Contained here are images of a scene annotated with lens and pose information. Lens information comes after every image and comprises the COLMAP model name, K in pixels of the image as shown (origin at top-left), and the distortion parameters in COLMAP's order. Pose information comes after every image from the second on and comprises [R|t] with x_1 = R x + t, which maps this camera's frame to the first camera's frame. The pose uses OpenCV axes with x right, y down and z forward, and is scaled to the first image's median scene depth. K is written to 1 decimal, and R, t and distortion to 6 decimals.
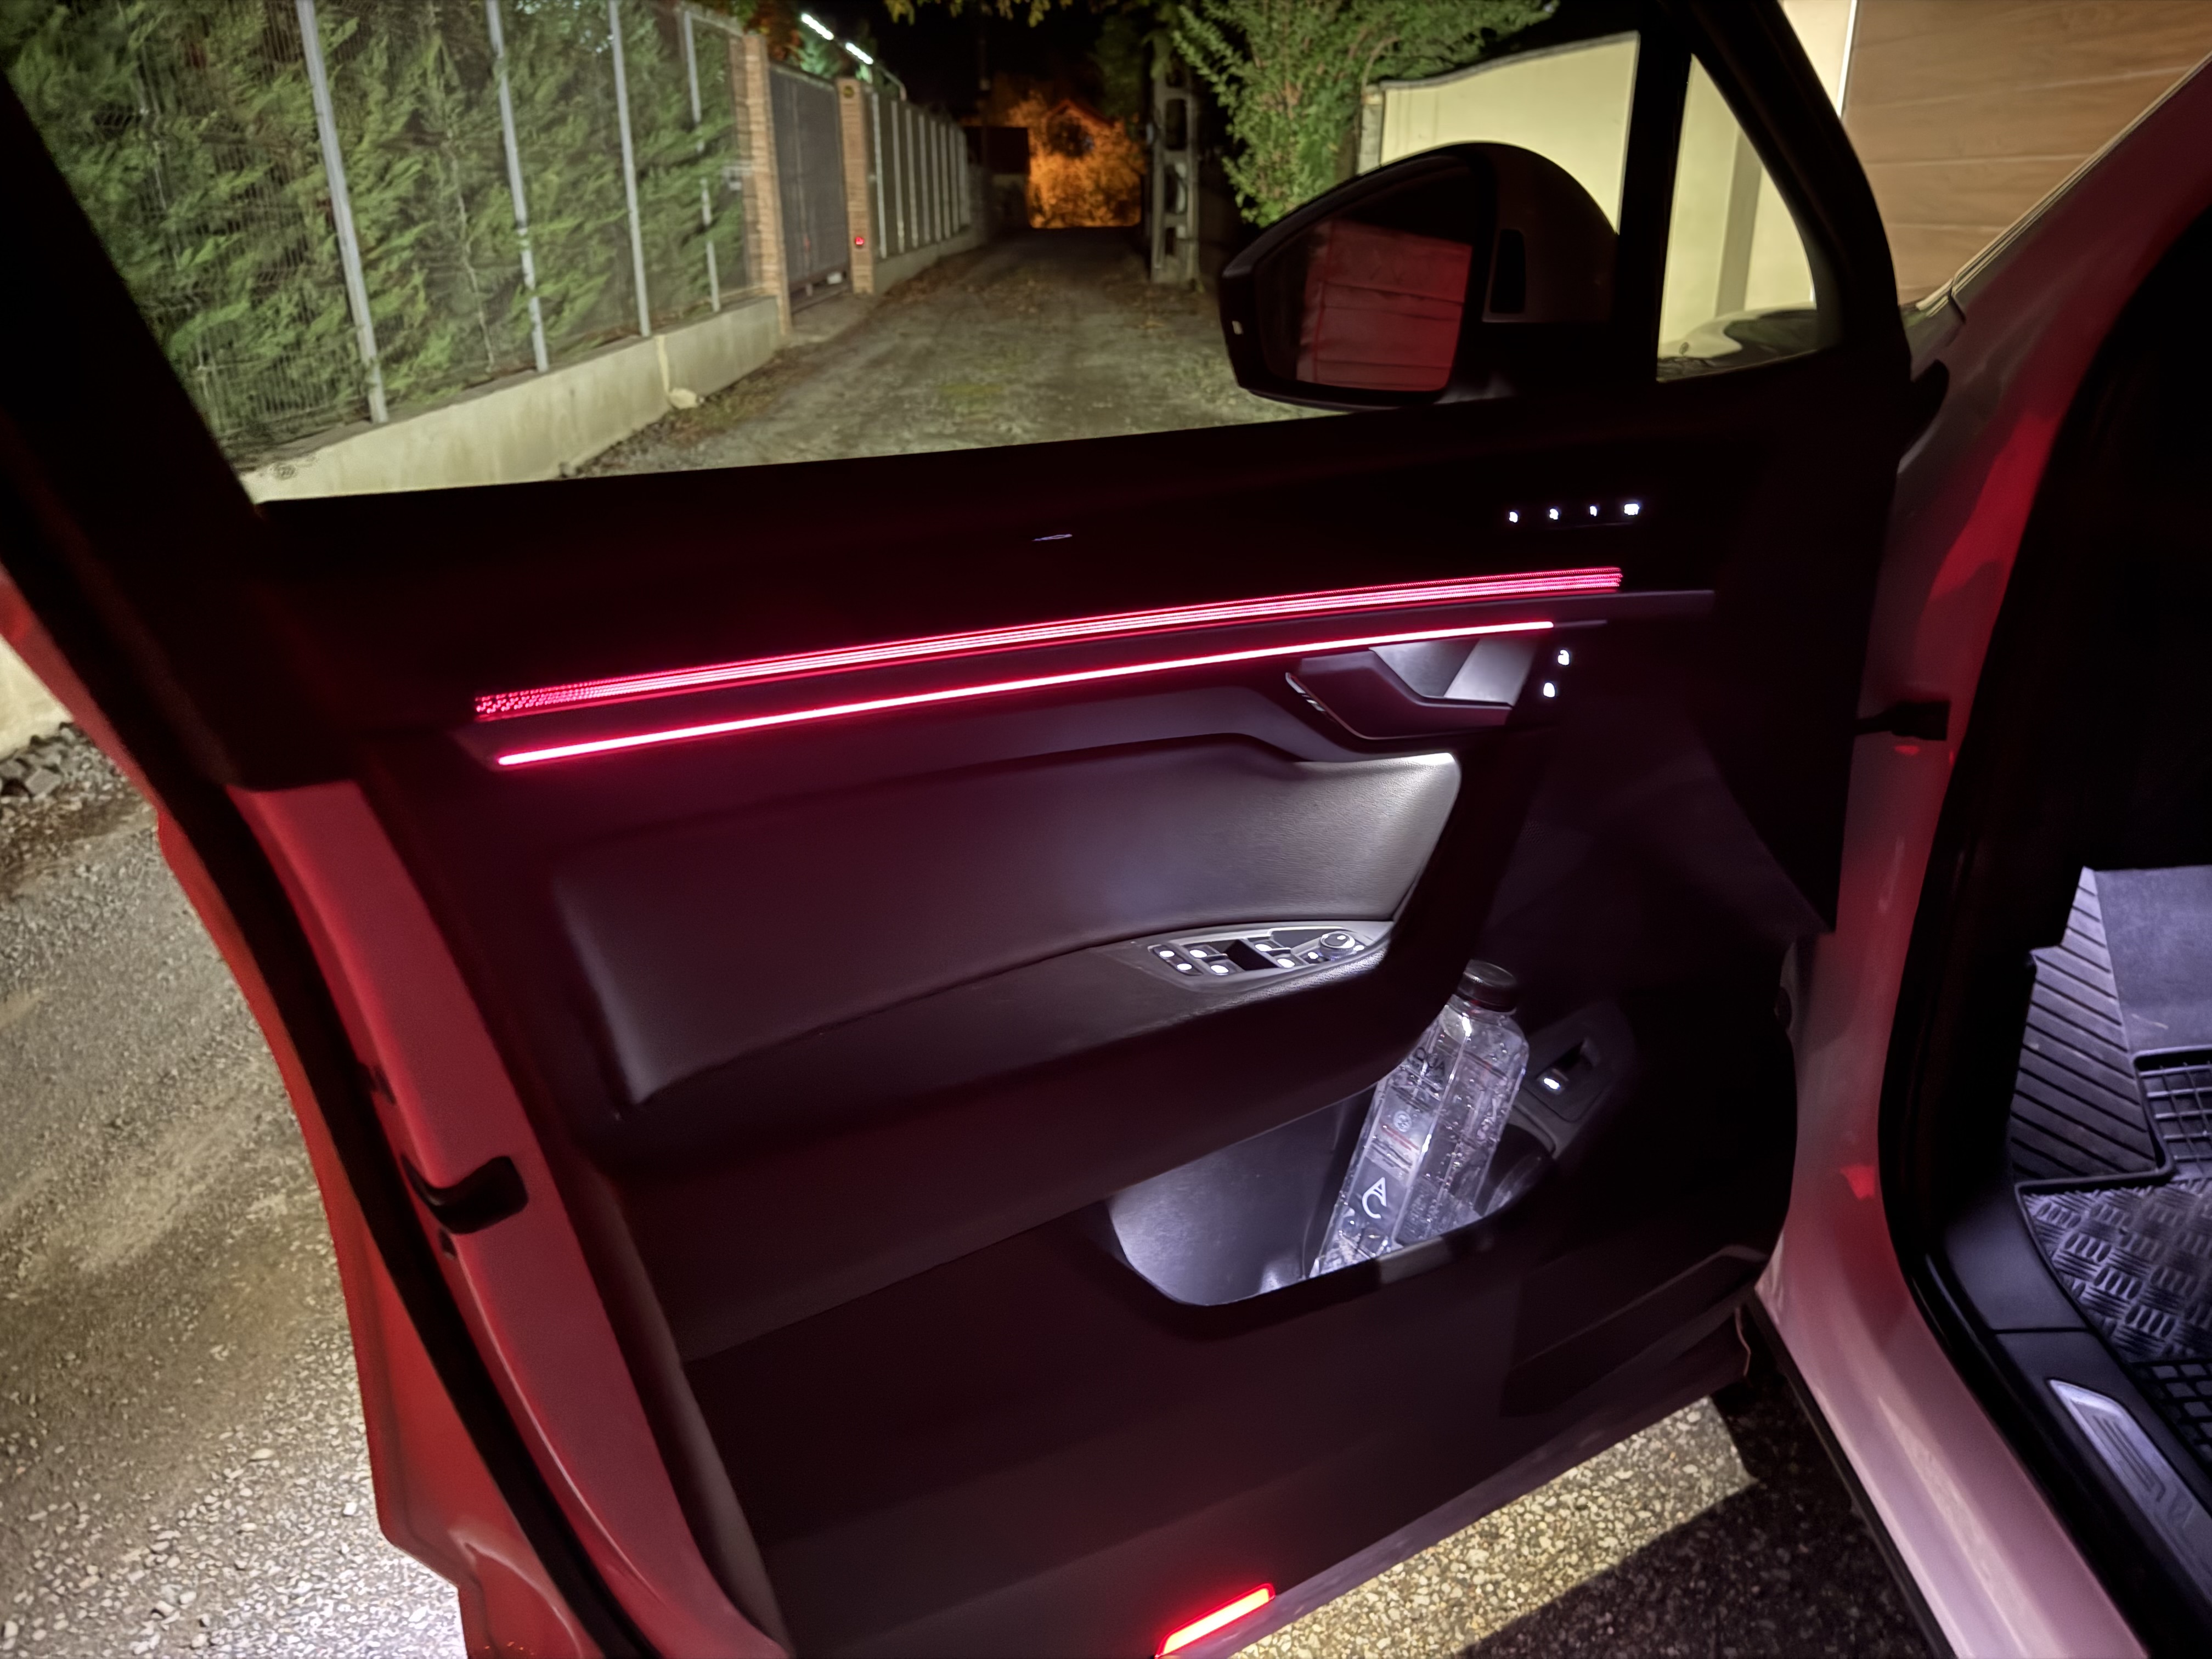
lens RADIAL K [[1549.4, 0, 1090.8], [0, 1549.4, 824.2], [0, 0, 1]] dist [0.057325, -0.069788]
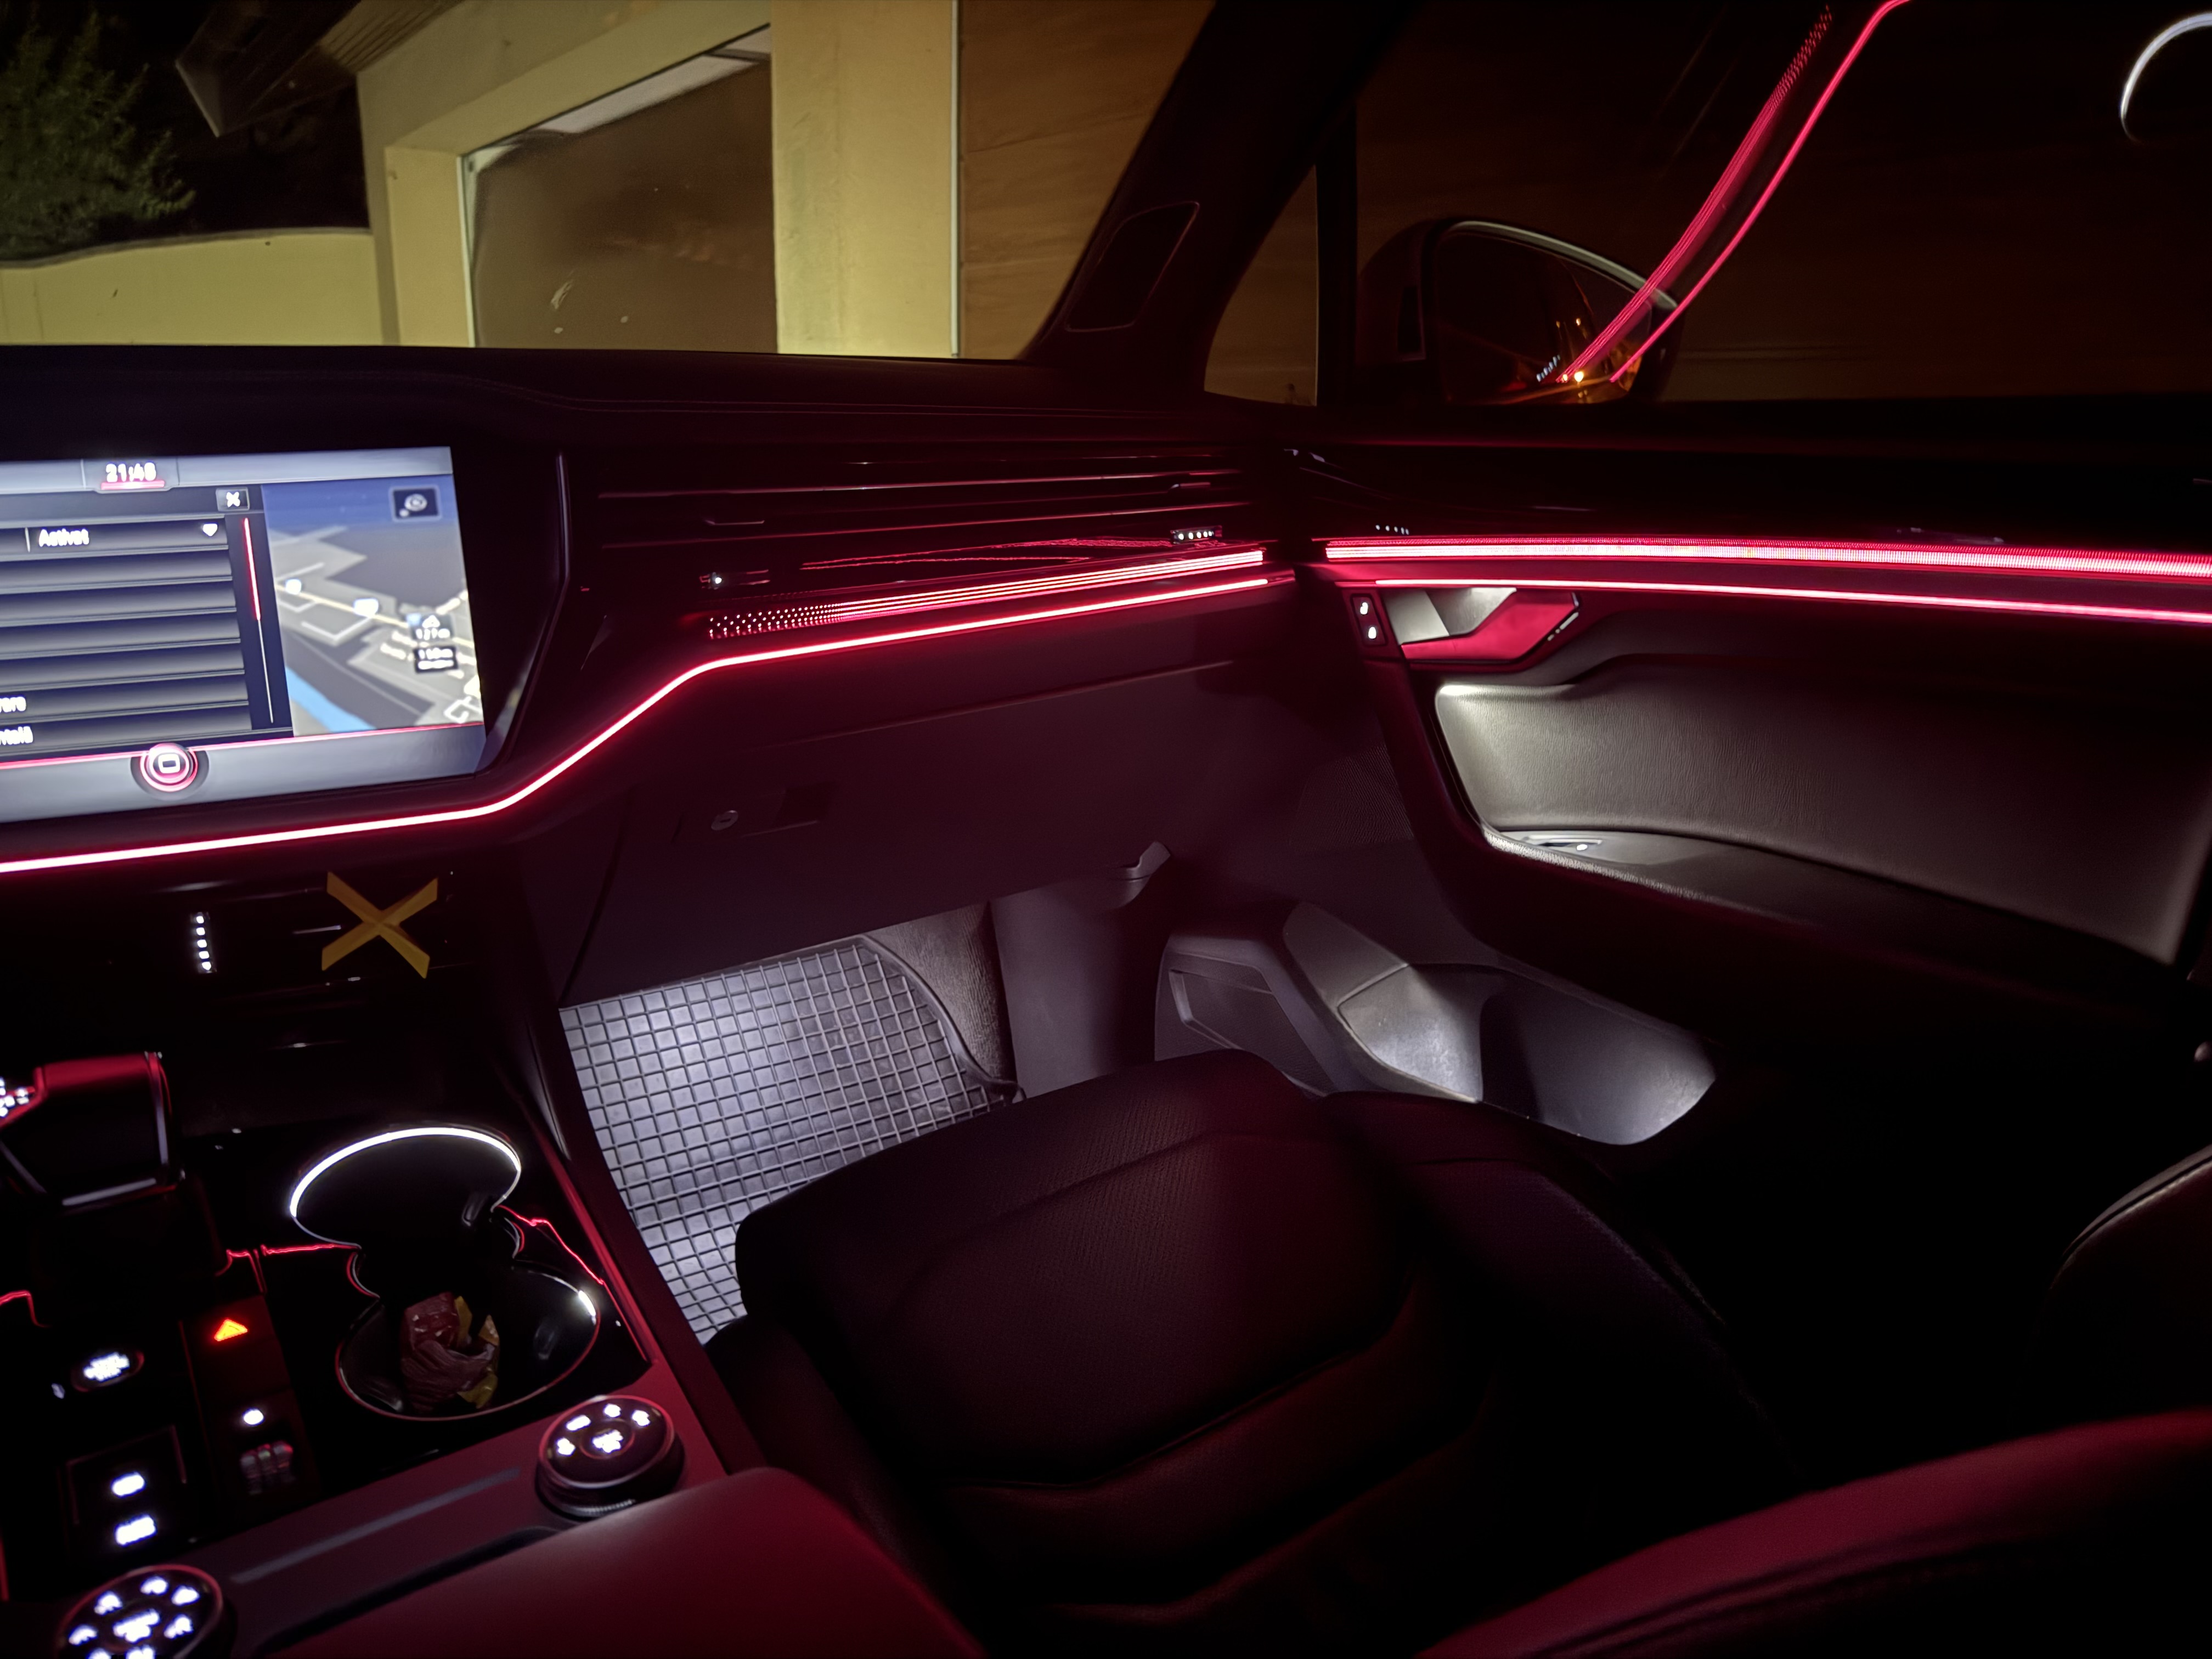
lens RADIAL K [[1549.4, 0, 1104.7], [0, 1549.4, 816.4], [0, 0, 1]] dist [0.057325, -0.069788]
pose [[0.813636, -0.114171, 0.570054, 0.127562], [0.184692, 0.980494, -0.067236, 0.001319], [-0.551258, 0.159990, 0.818851, -0.003032]]
